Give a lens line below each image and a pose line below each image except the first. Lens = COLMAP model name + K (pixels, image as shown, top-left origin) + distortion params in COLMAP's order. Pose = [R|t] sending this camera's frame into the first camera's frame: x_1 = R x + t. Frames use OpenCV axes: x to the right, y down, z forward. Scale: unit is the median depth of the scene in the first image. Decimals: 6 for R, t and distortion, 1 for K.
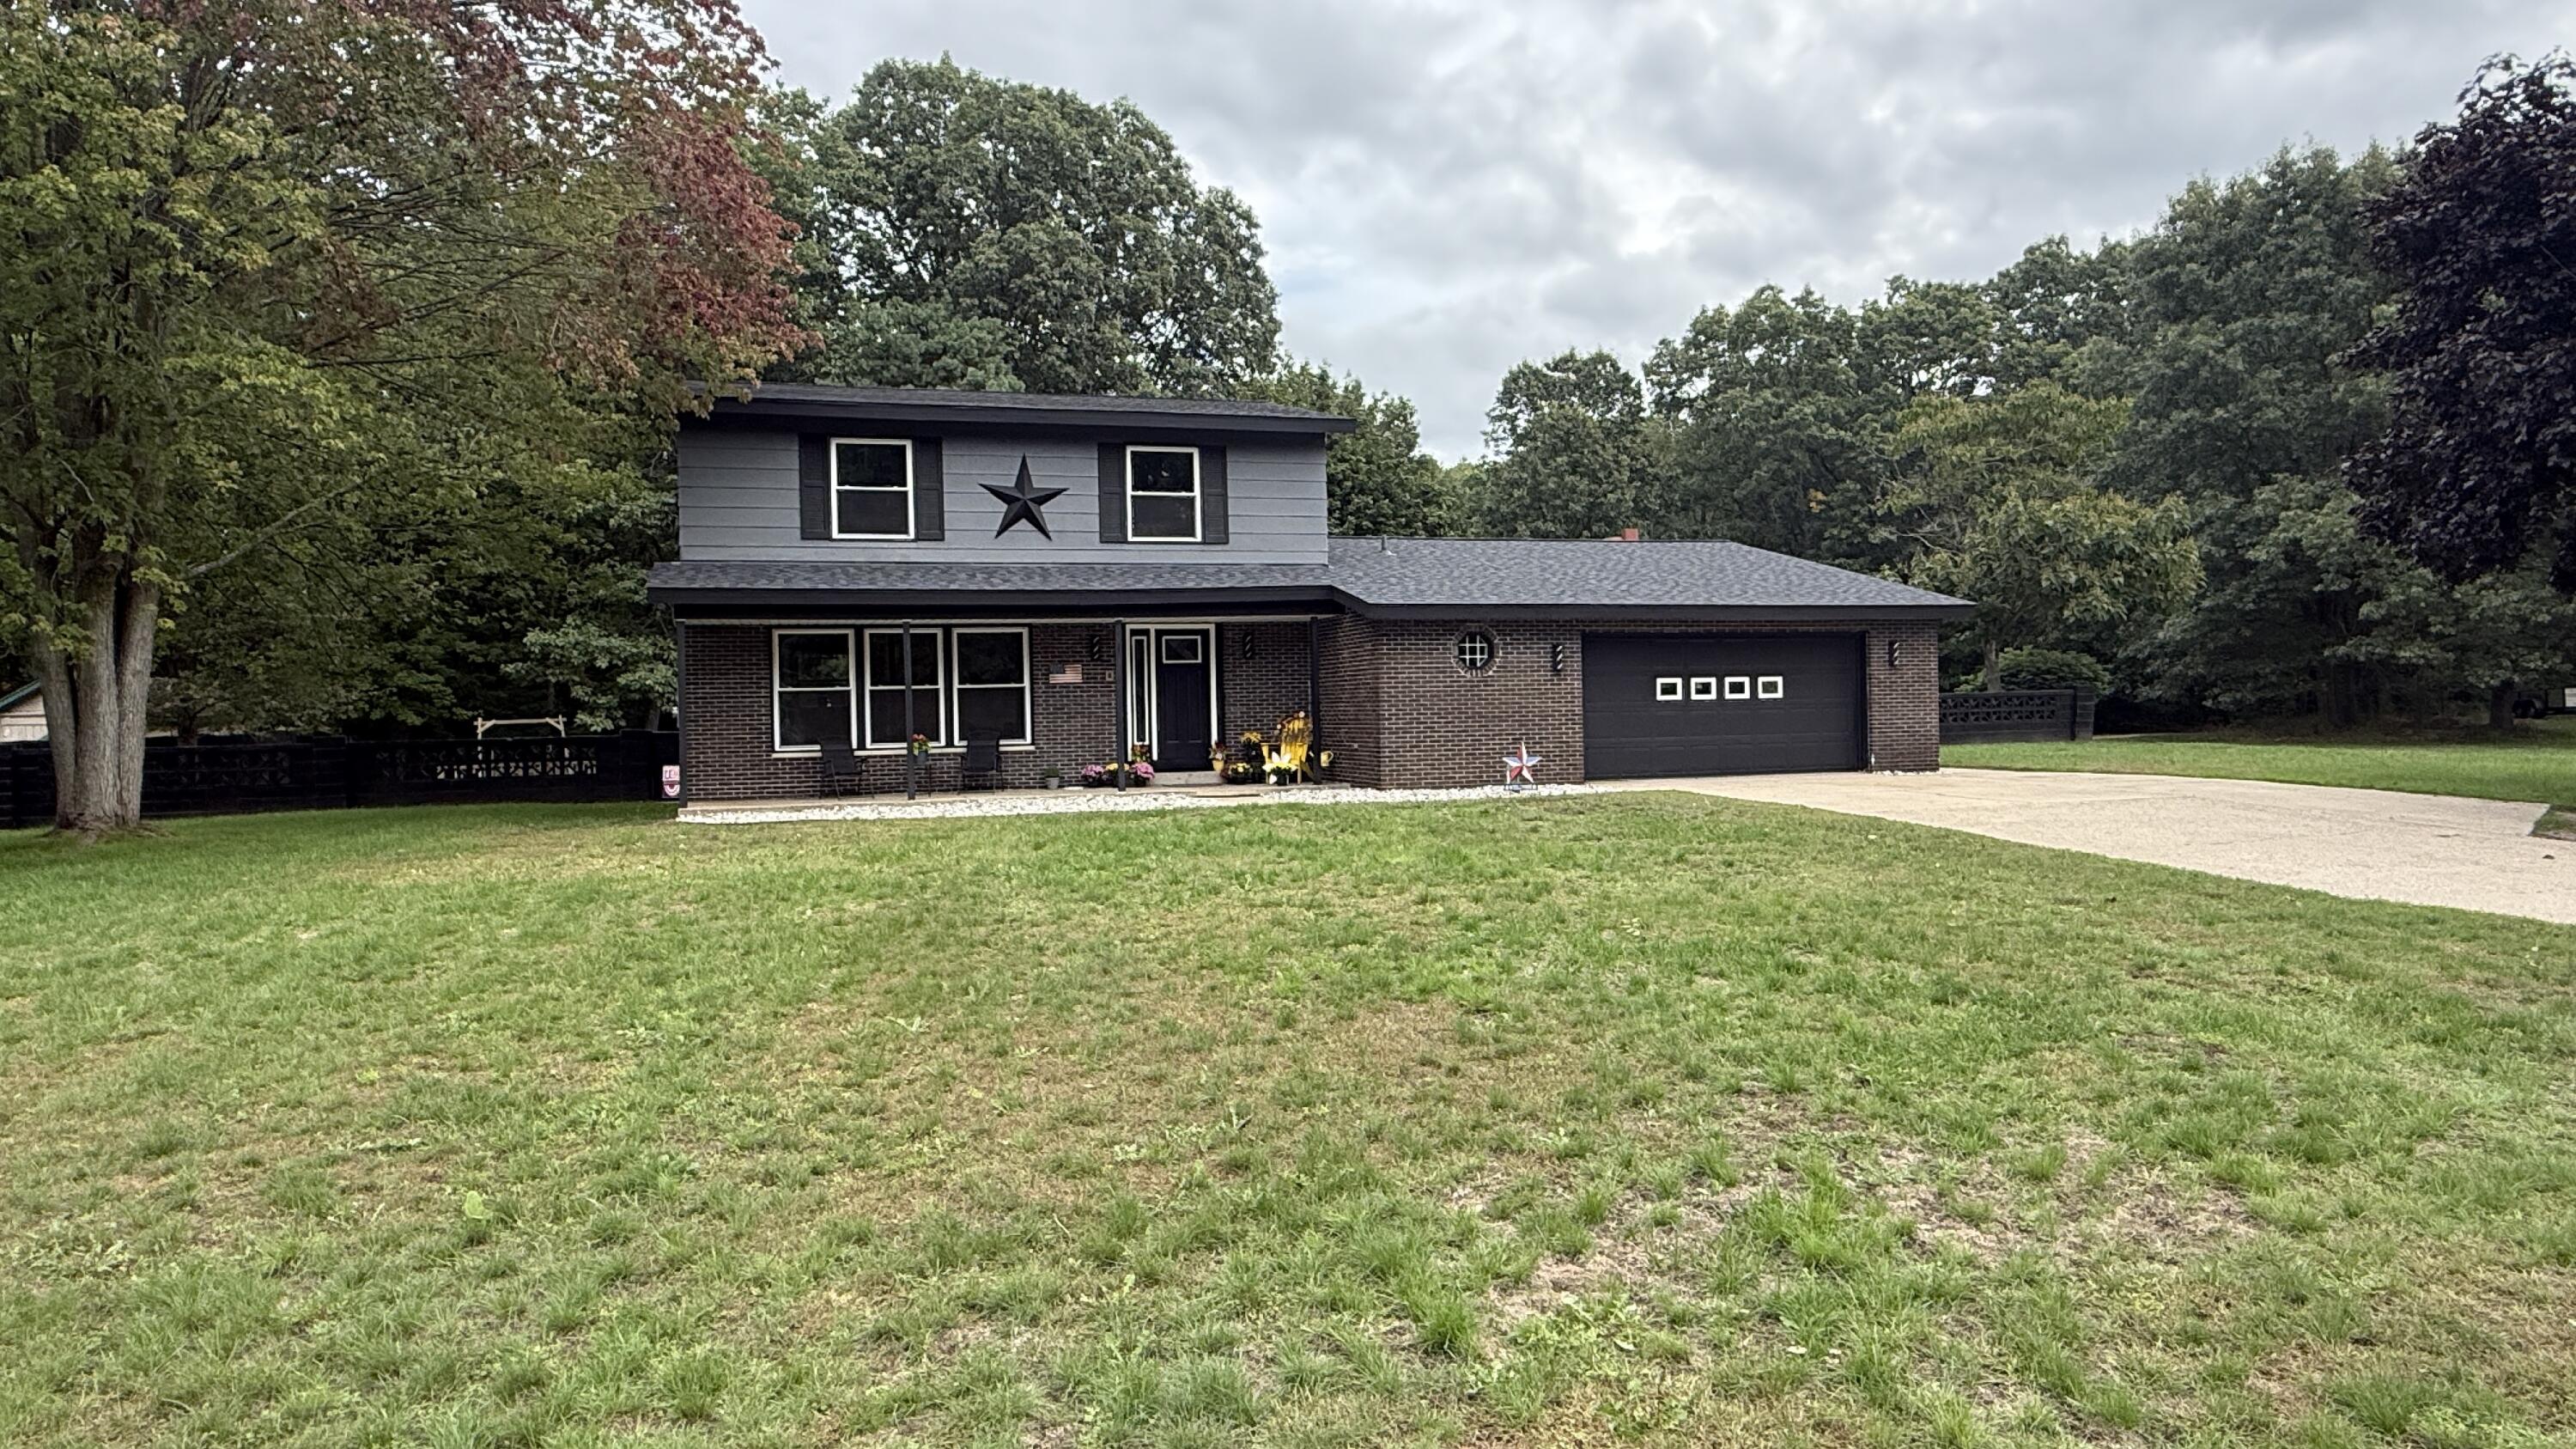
lens RADIAL K [[1585.2, 0, 1288.0], [0, 1585.2, 724.5], [0, 0, 1]] dist [0.035040, 0.000423]
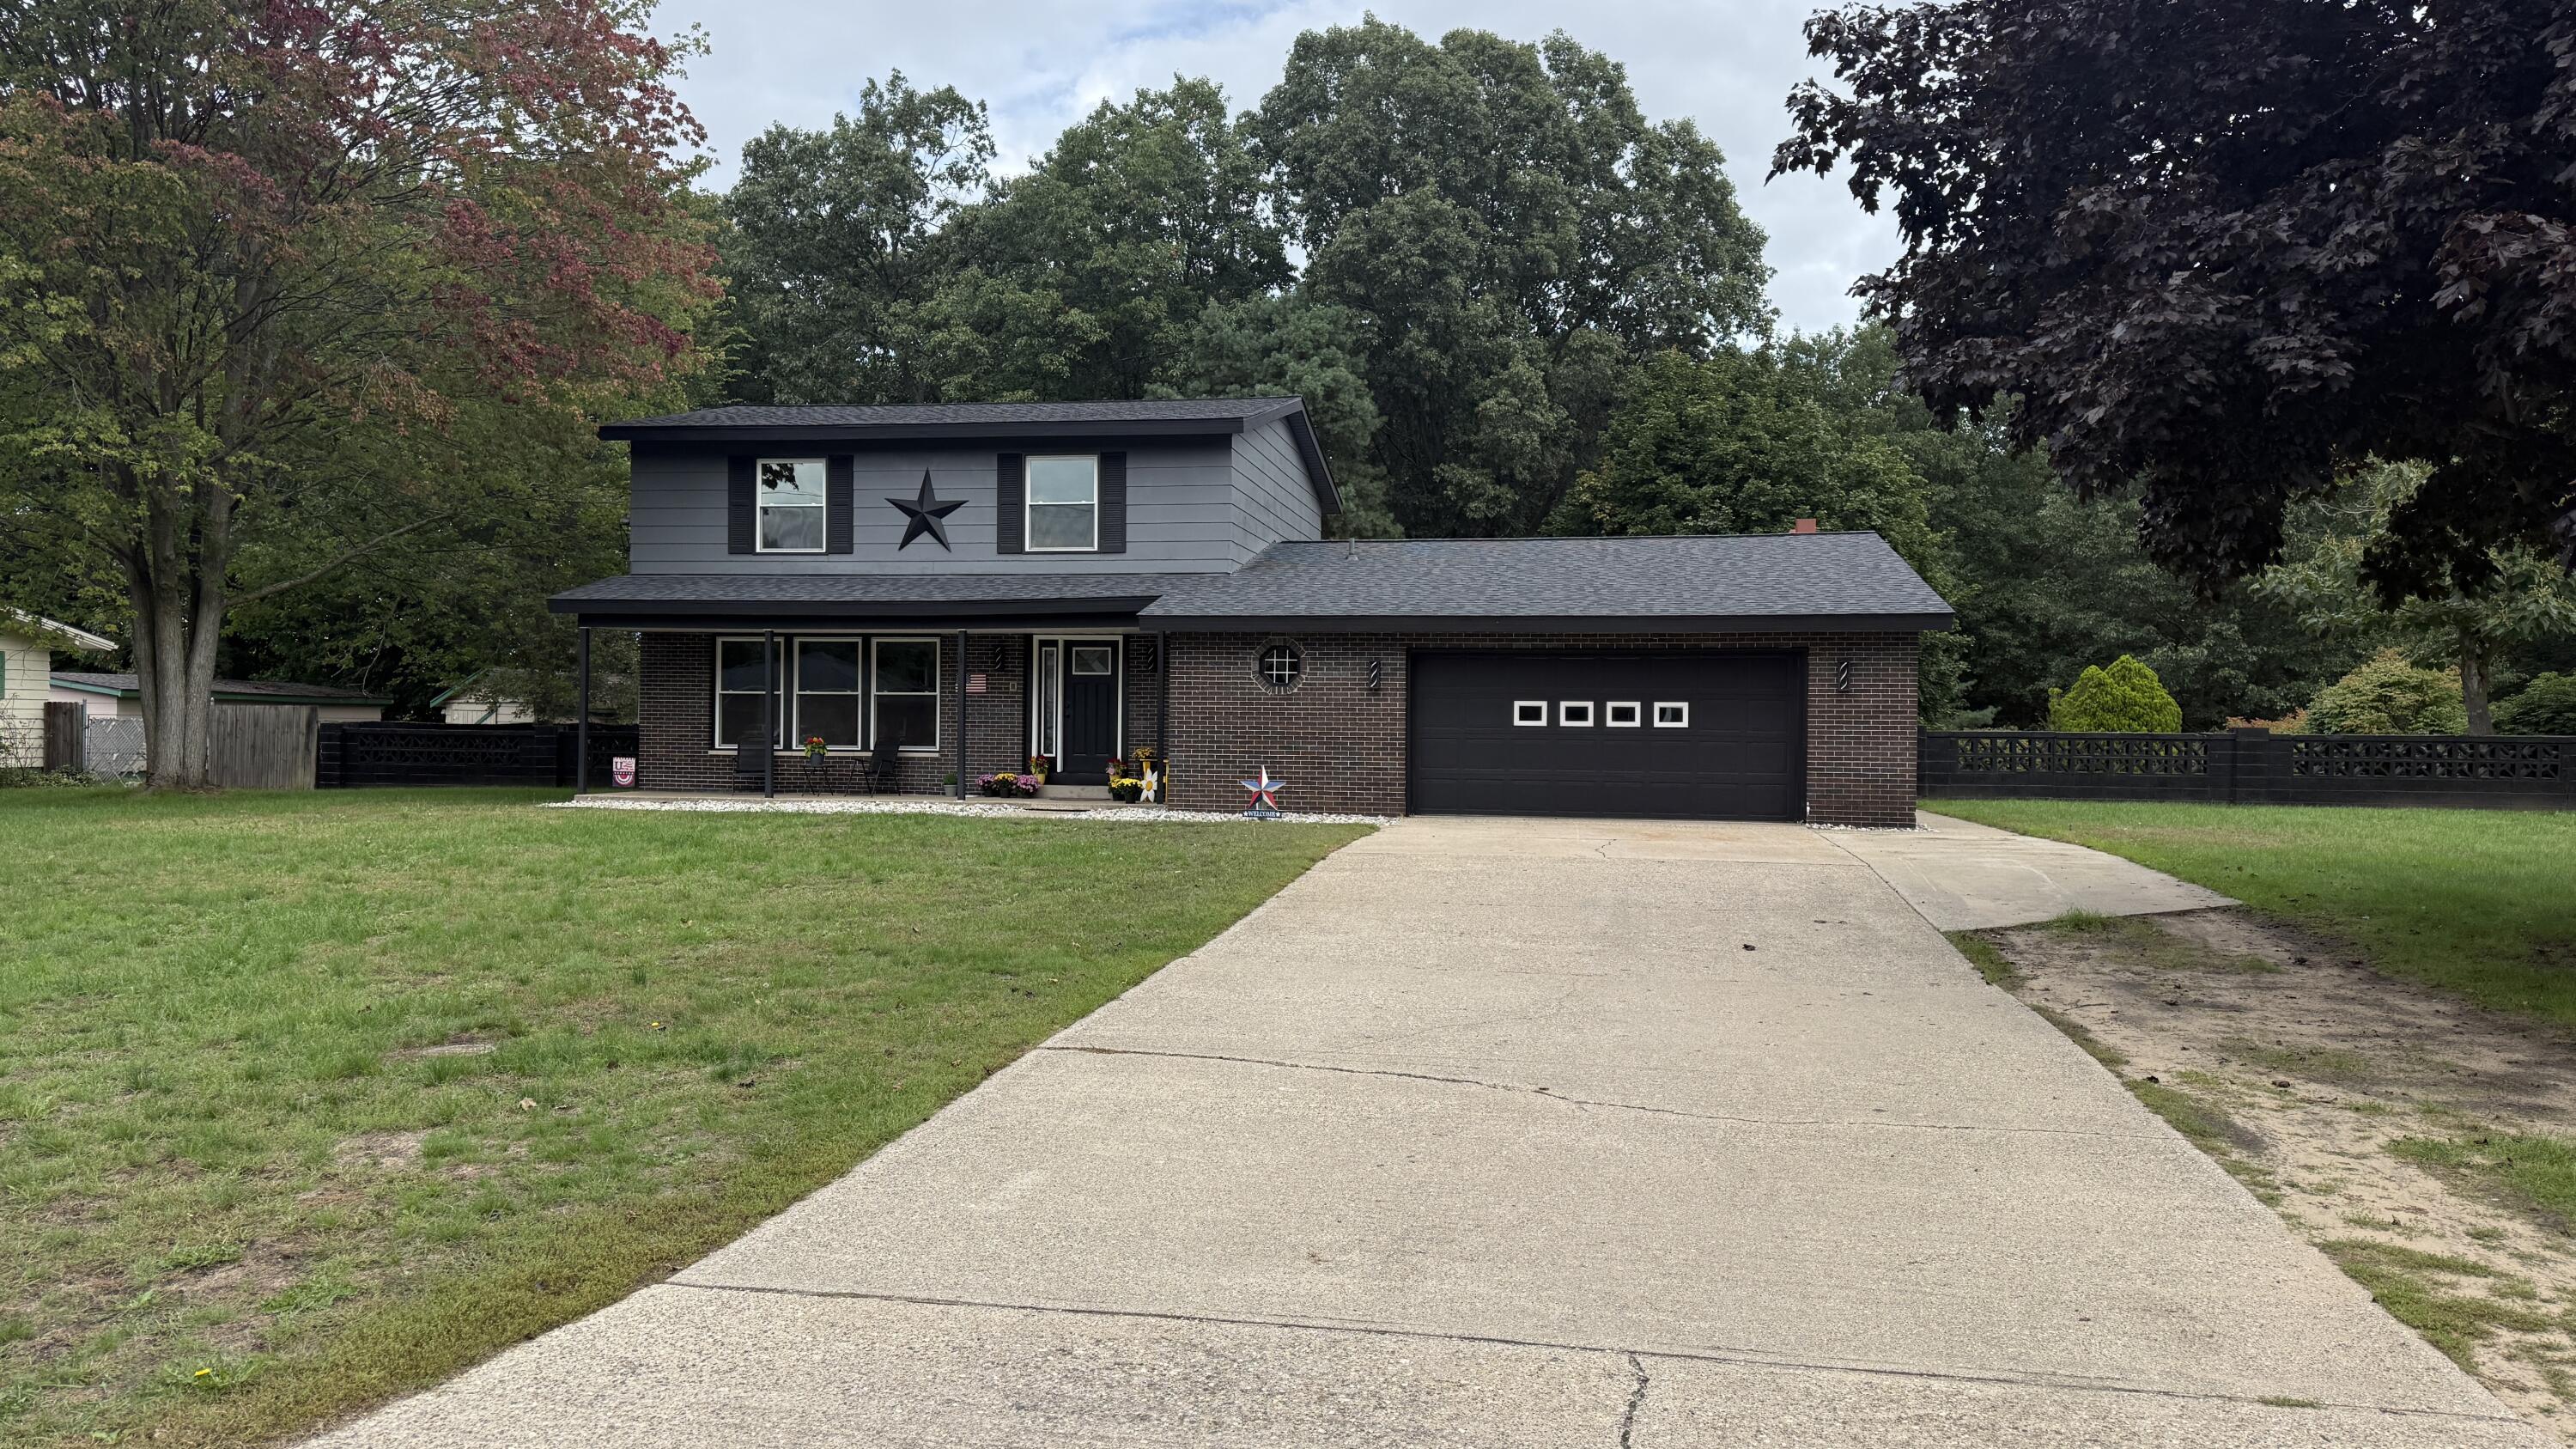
lens RADIAL K [[1834.6, 0, 1288.1], [0, 1834.6, 735.0], [0, 0, 1]] dist [0.153799, -0.000326]
pose [[0.881008, 0.031035, -0.472083, 0.597996], [-0.033922, 0.999422, 0.002398, -0.008430], [0.471884, 0.013901, 0.881551, 0.057834]]
